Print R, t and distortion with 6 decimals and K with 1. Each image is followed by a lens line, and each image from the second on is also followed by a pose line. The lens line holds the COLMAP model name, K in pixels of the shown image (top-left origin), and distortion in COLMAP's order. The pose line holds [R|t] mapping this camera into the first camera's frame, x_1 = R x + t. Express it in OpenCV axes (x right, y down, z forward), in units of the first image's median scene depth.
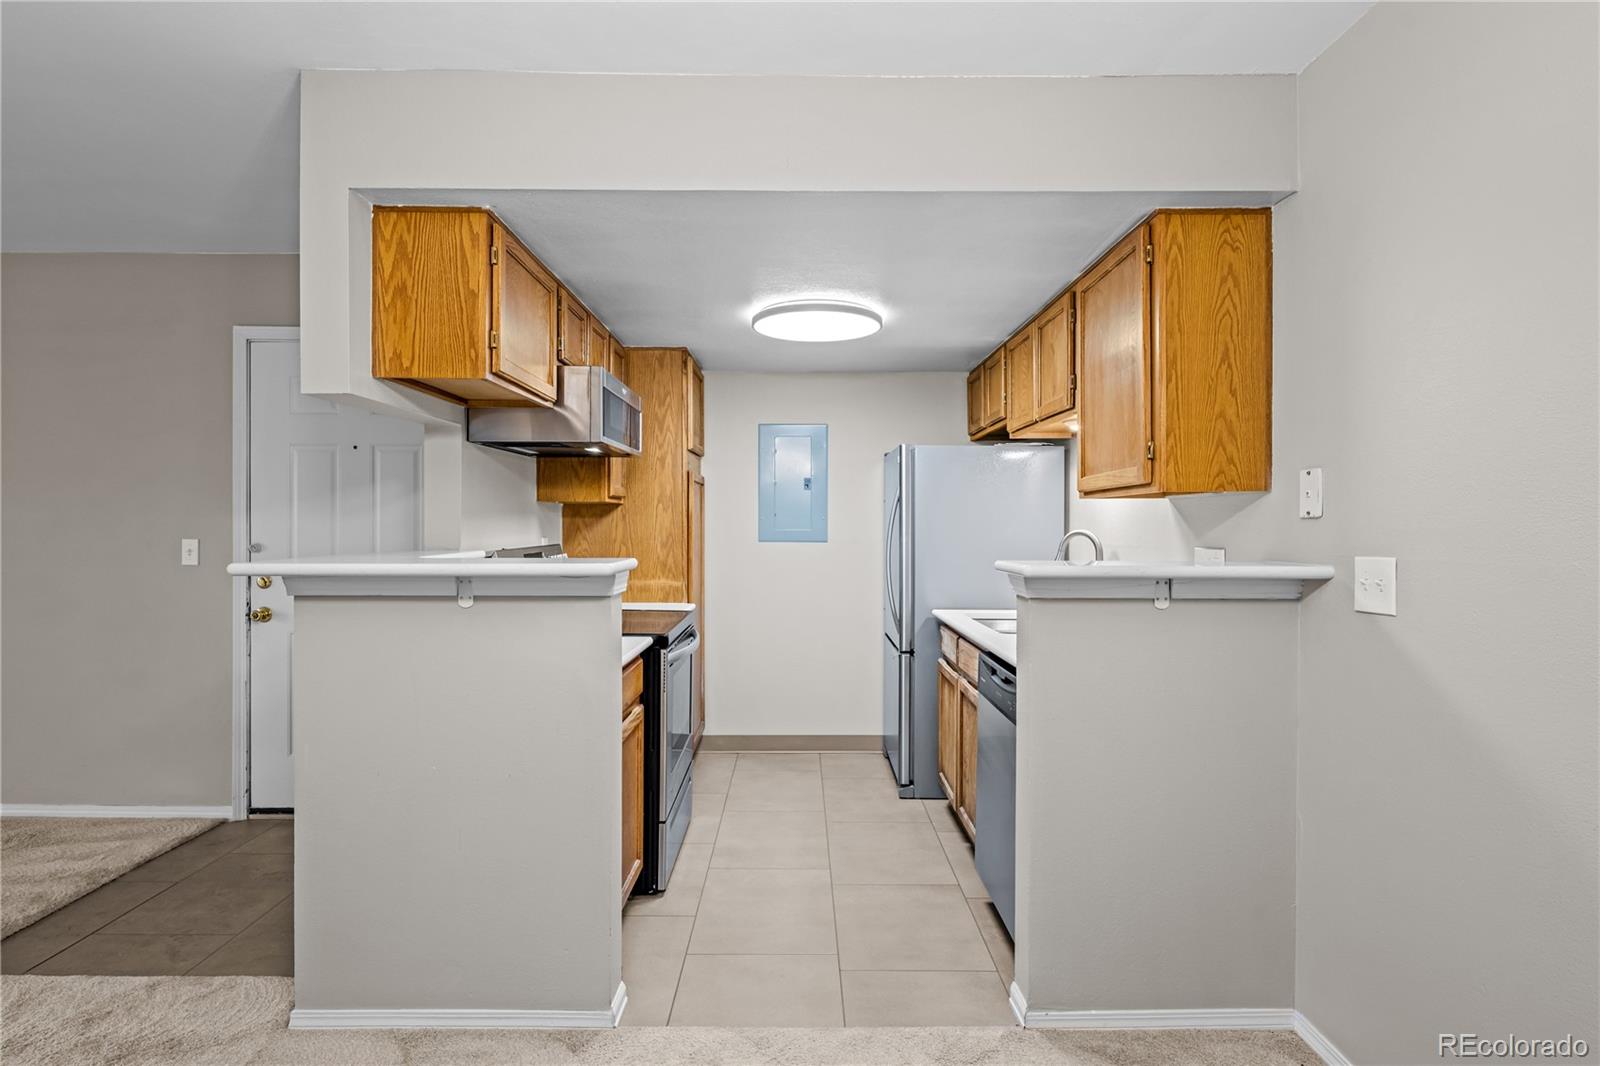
lens RADIAL K [[825.8, 0, 799.4], [0, 825.8, 528.8], [0, 0, 1]] dist [0.003160, -0.000643]
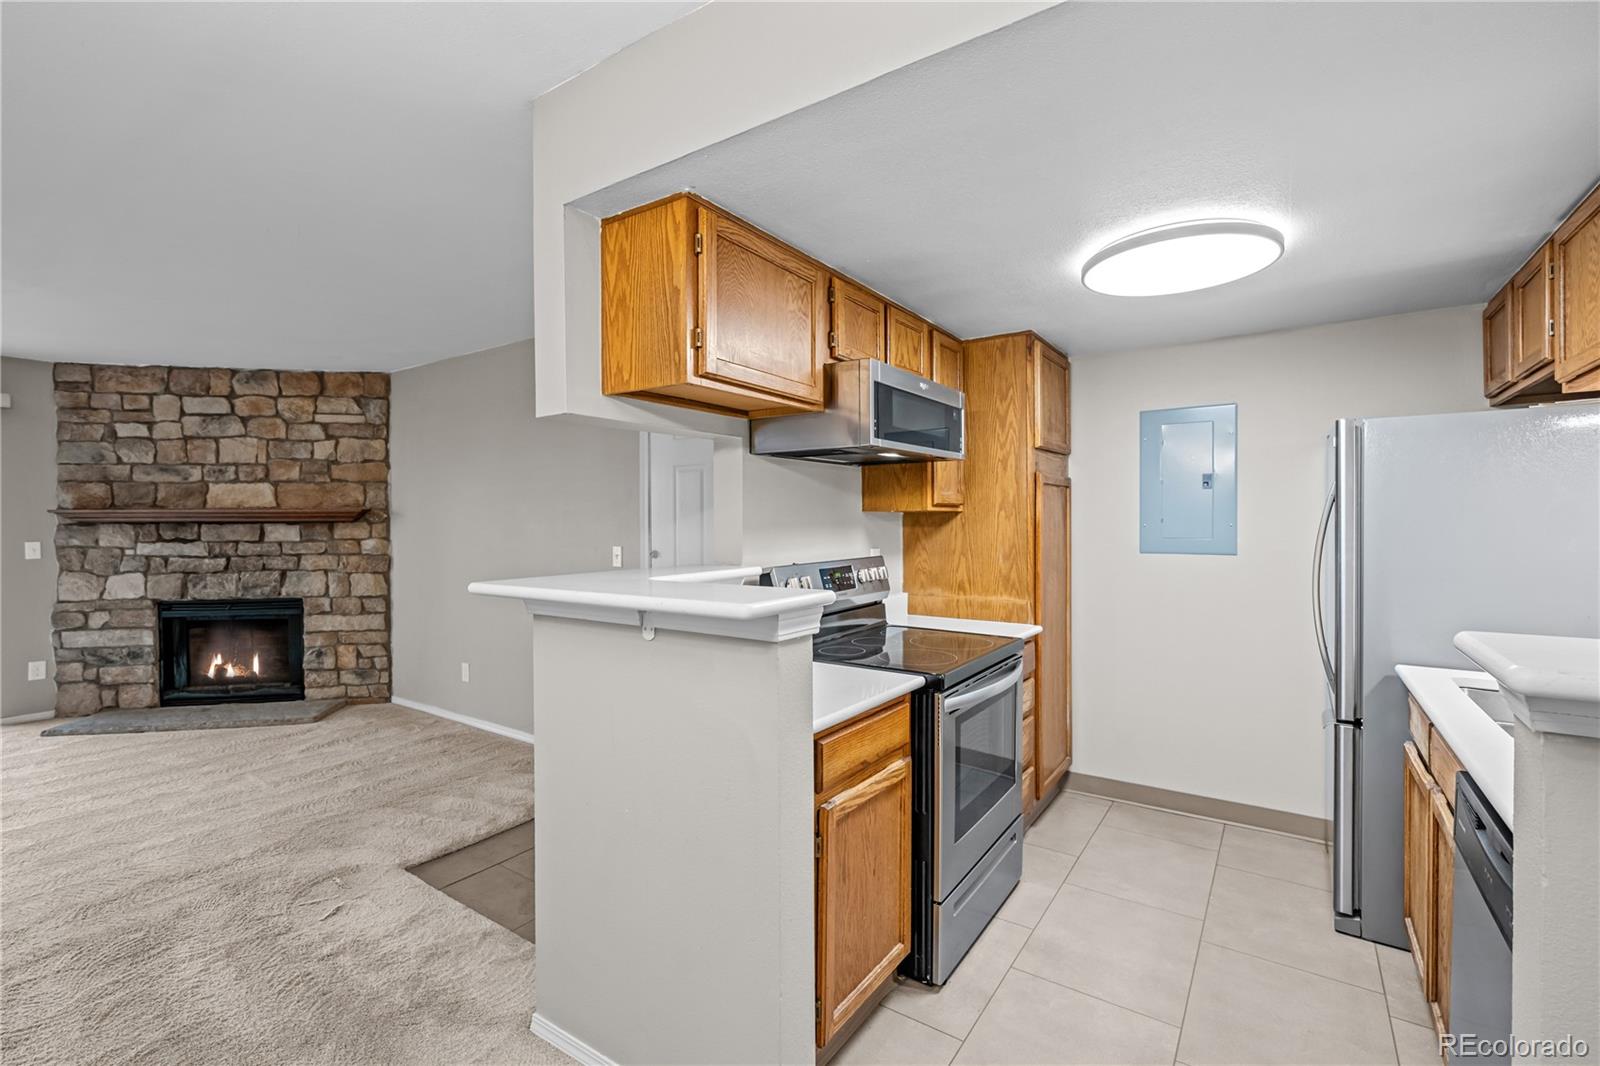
lens RADIAL K [[710.1, 0, 800.0], [0, 710.1, 530.4], [0, 0, 1]] dist [-0.001077, 0.000172]
pose [[0.819751, -0.000177, -0.572720, 0.102642], [0.004013, 0.999977, 0.005435, -0.016140], [0.572706, -0.006754, 0.819733, 0.279356]]
